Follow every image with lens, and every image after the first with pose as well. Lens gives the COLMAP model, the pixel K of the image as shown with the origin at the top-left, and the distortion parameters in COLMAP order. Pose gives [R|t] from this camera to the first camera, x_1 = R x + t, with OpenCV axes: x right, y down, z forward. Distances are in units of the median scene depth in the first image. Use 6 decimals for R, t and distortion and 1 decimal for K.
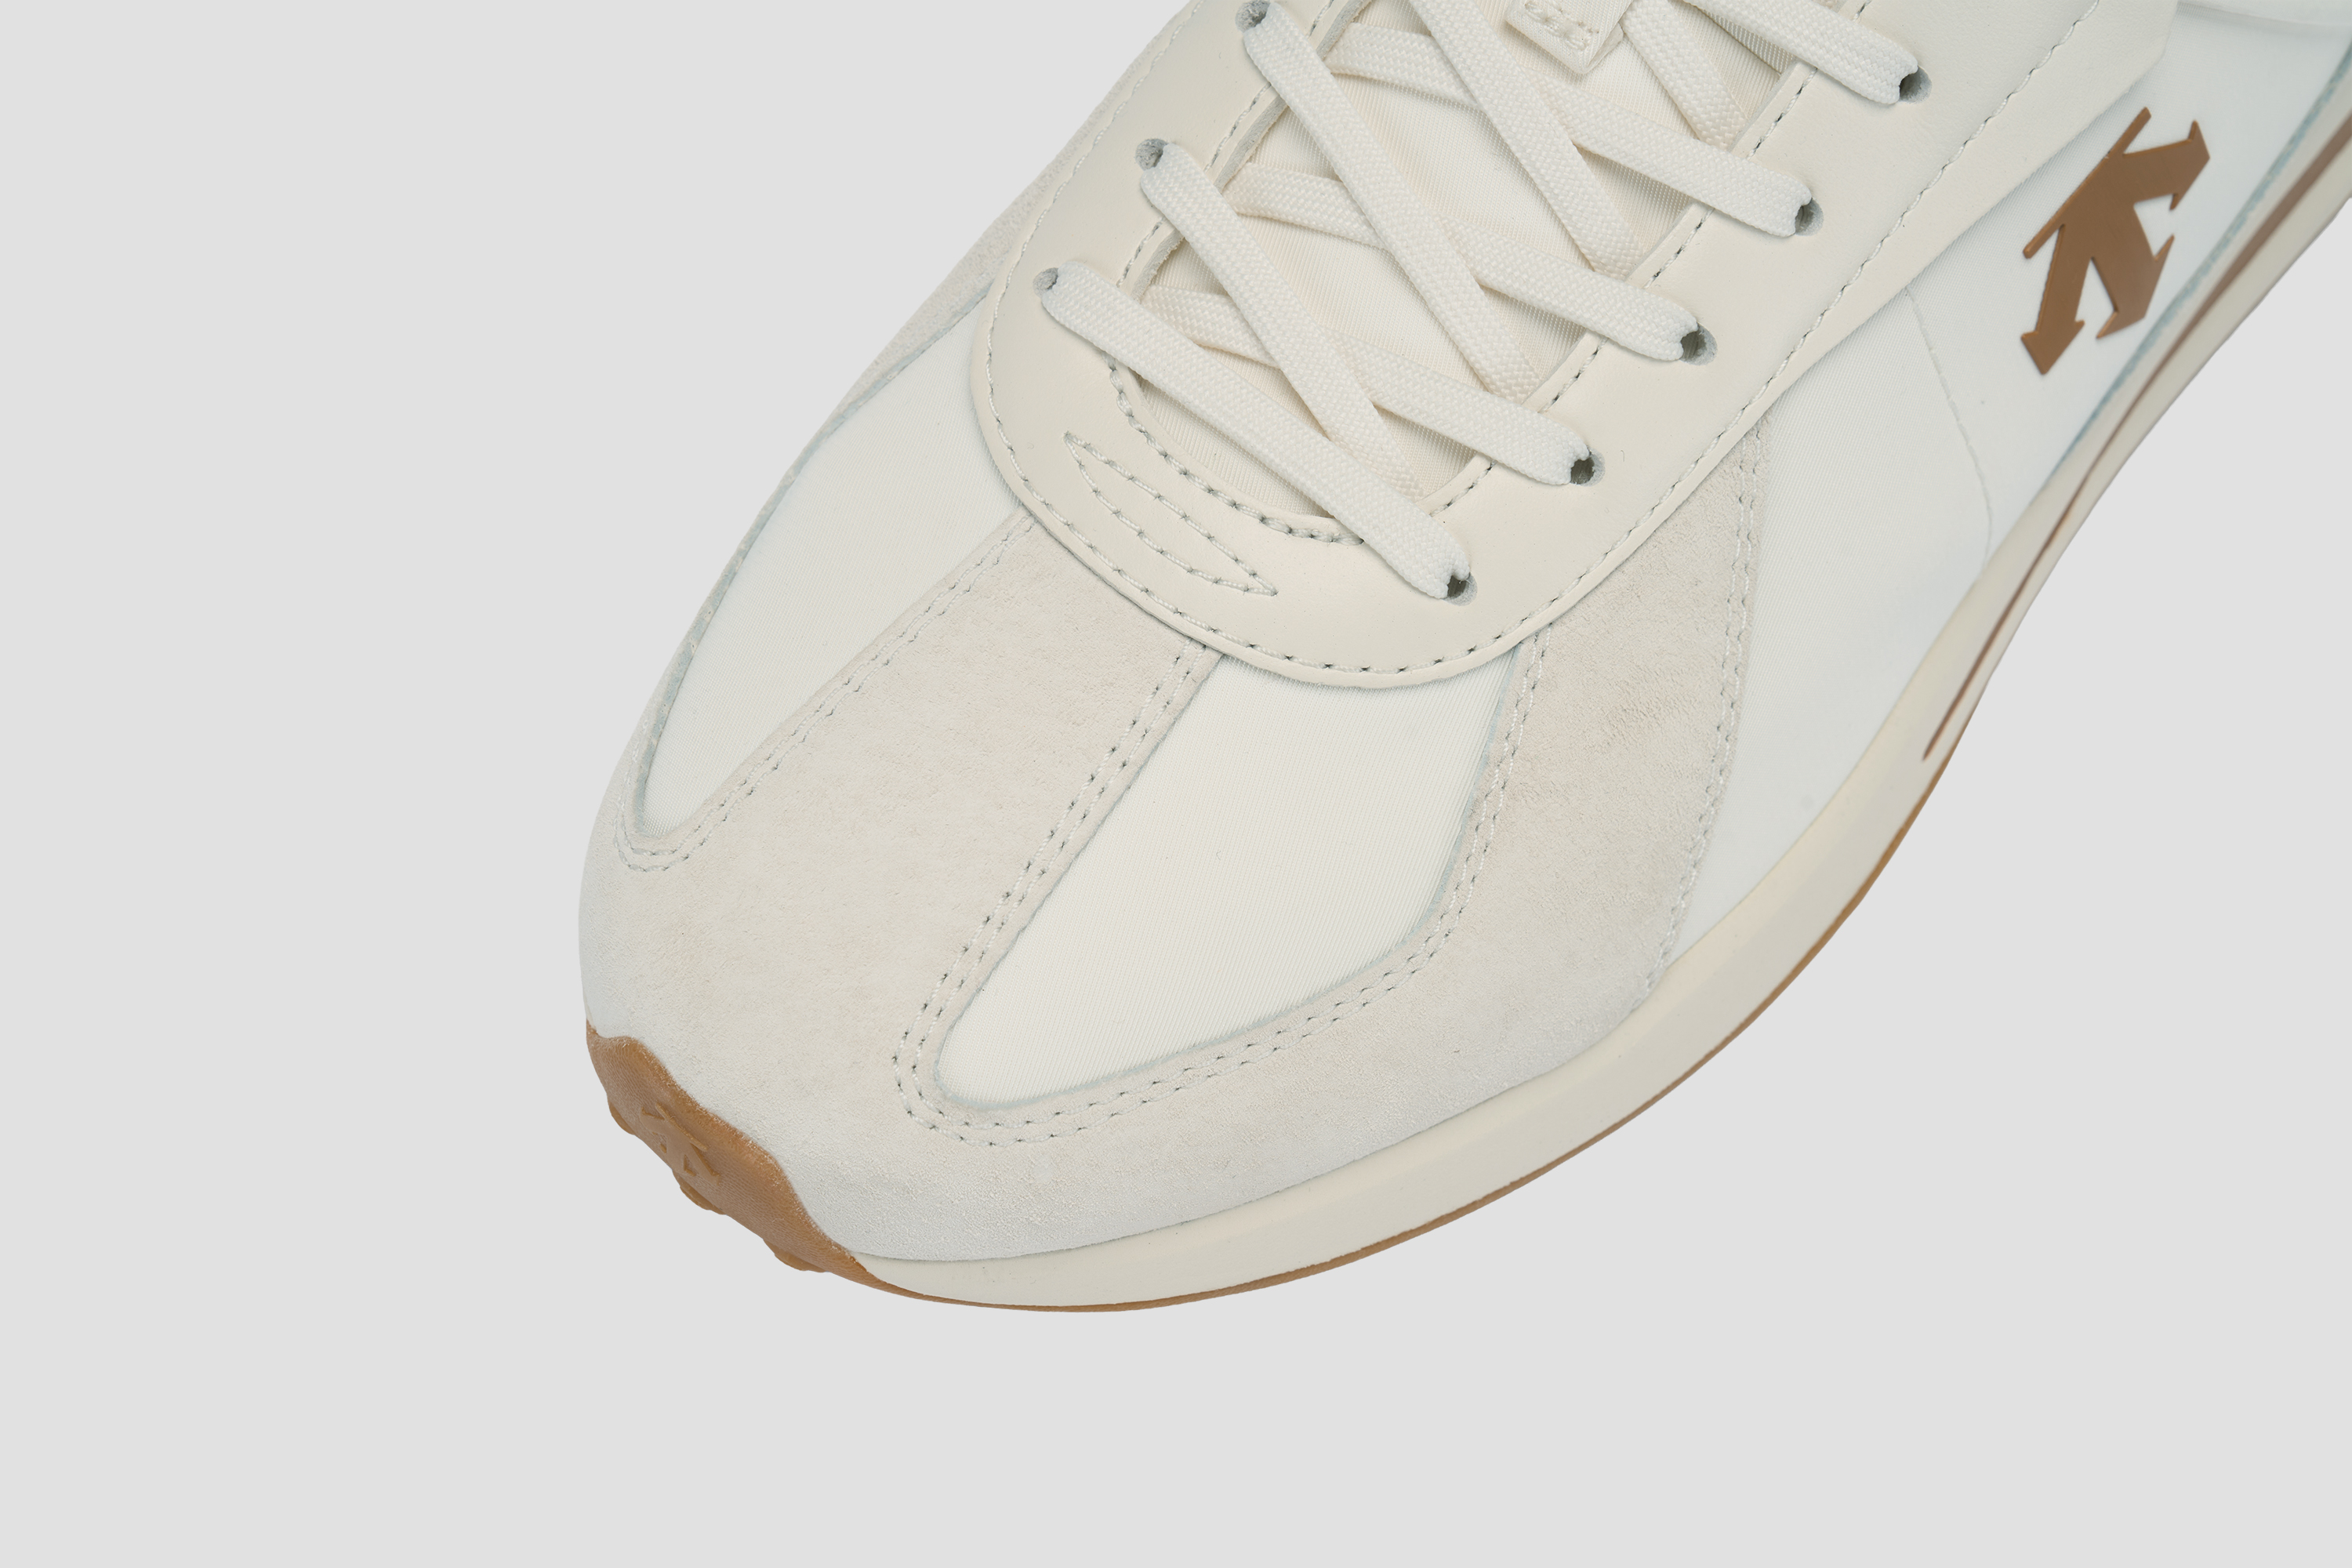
lens RADIAL K [[4579.3, 0, 1176.0], [0, 4579.3, 784.0], [0, 0, 1]] dist [-0.104352, -0.612232]
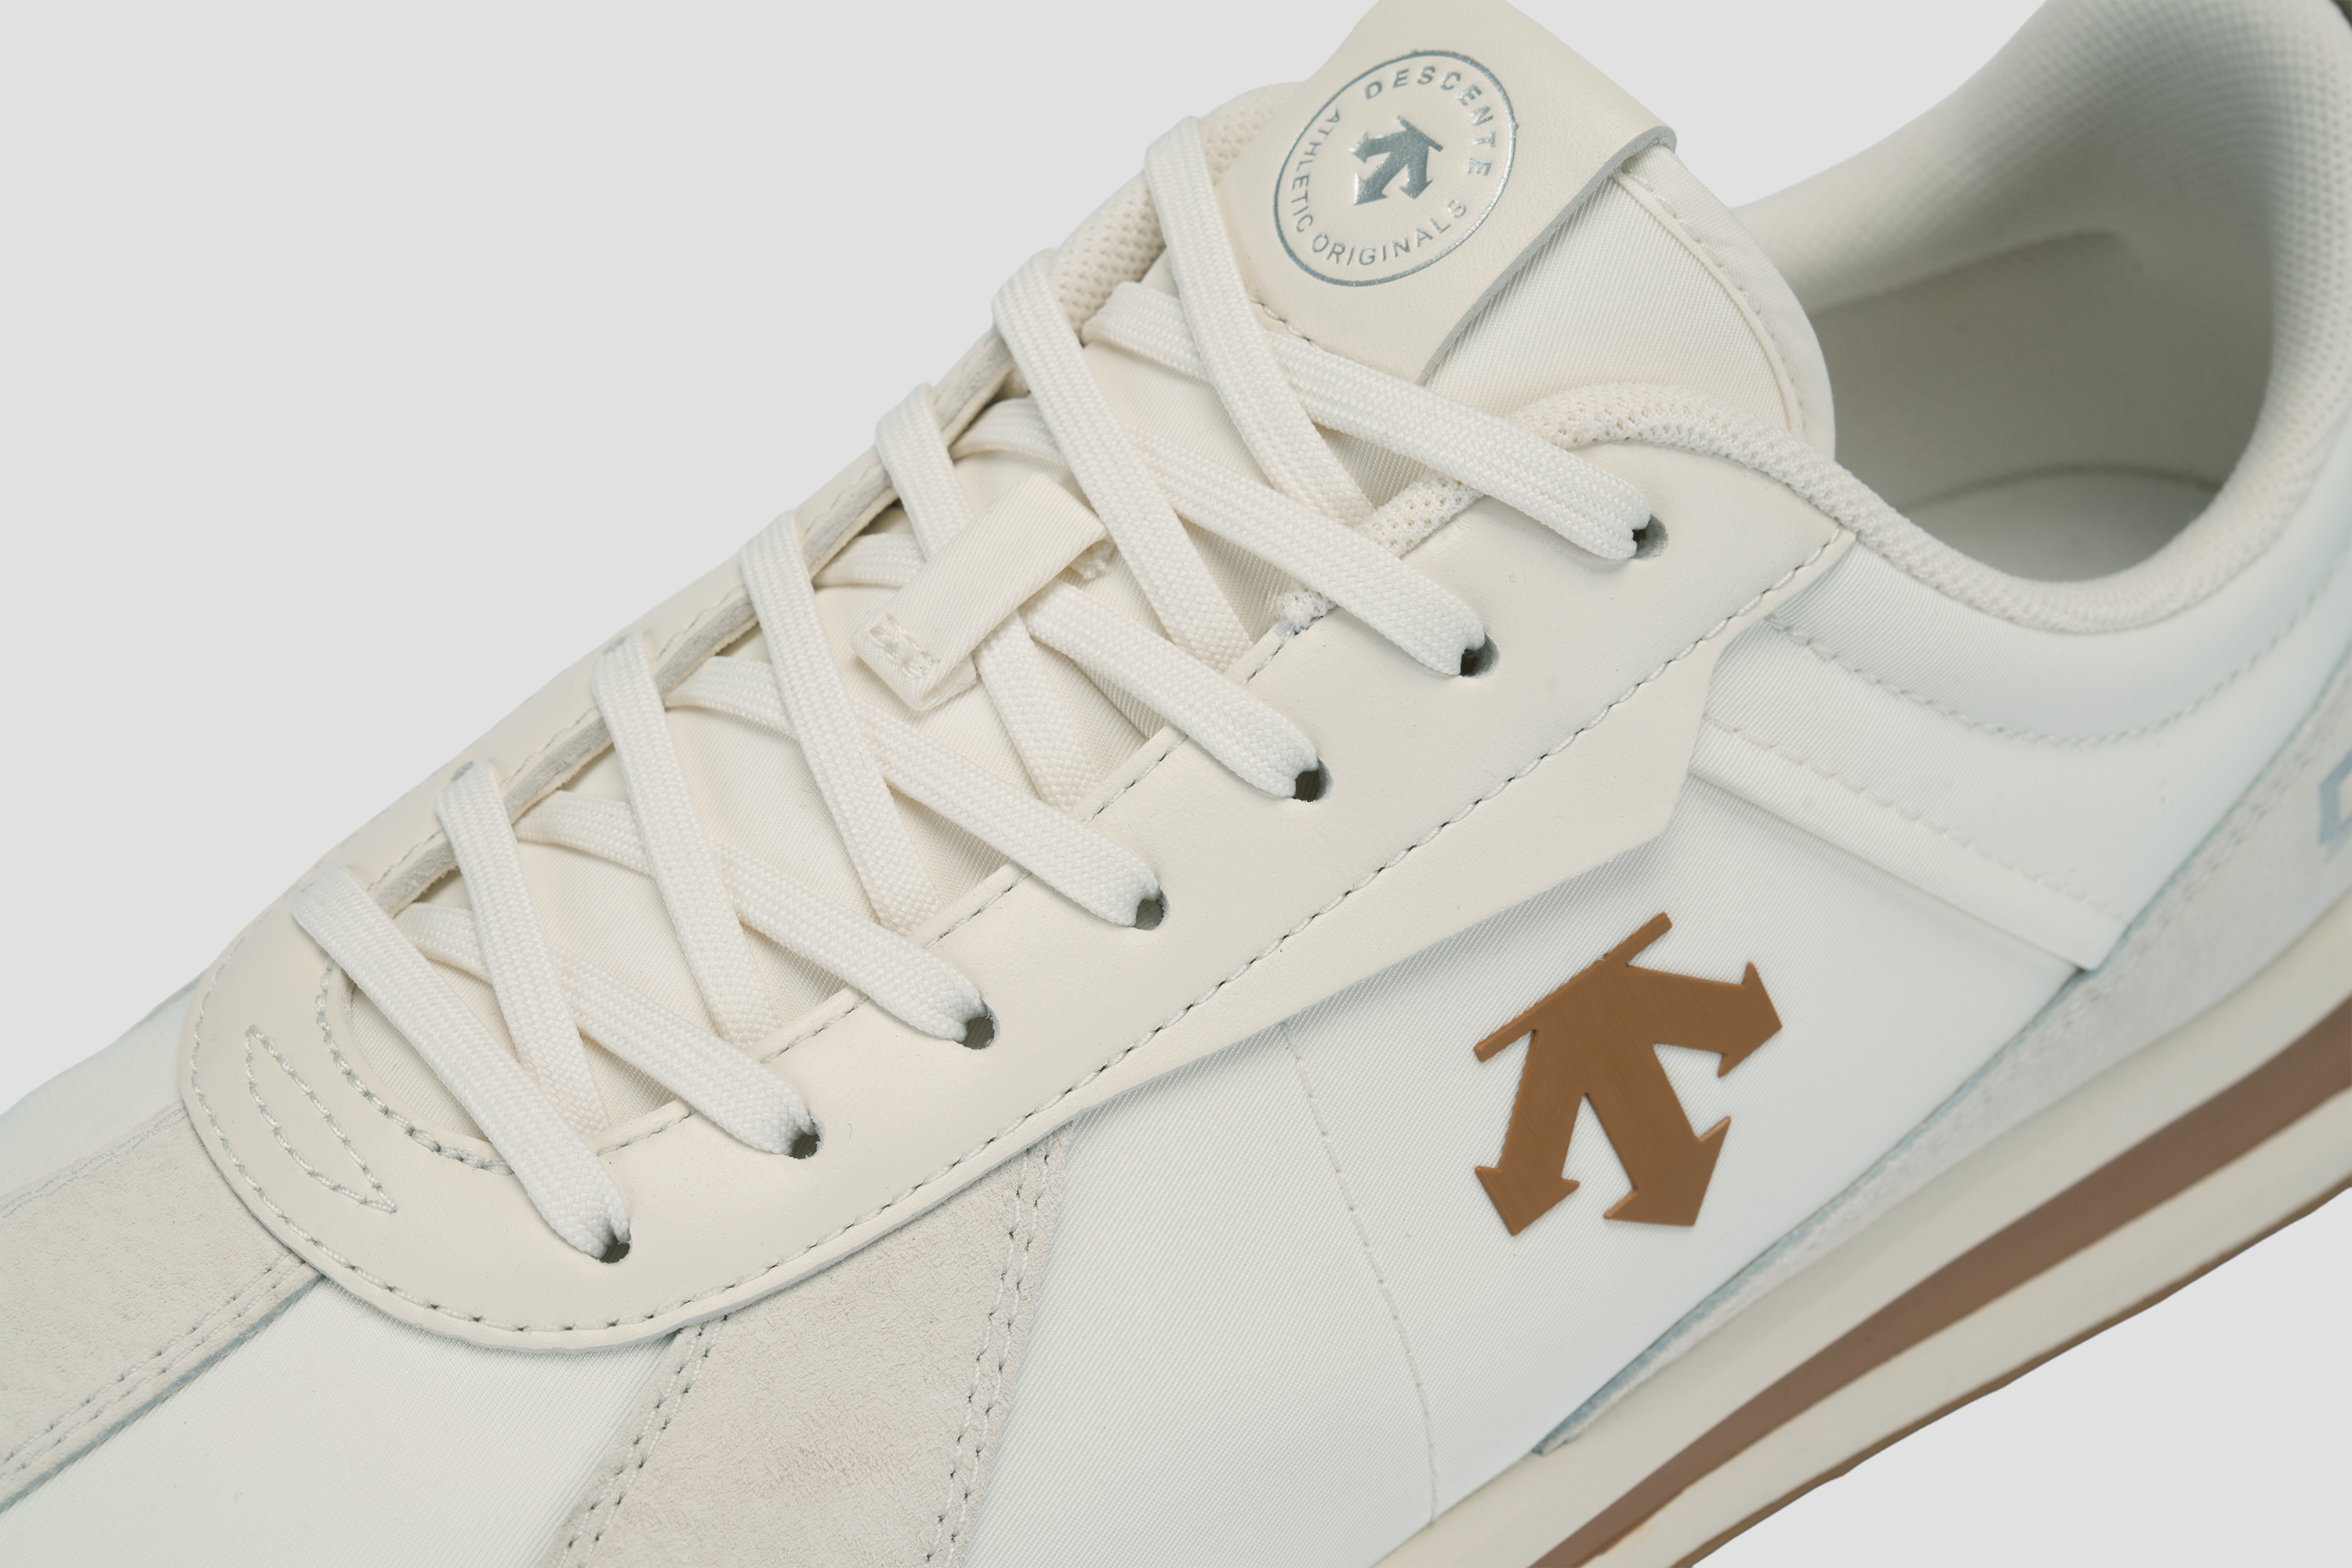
lens RADIAL K [[4579.3, 0, 1176.0], [0, 4579.3, 784.0], [0, 0, 1]] dist [-0.104352, -0.612232]
pose [[0.962771, 0.119452, -0.242492, 0.342597], [-0.211176, 0.892367, -0.398856, 0.184869], [0.168747, 0.435216, 0.884370, 0.263426]]
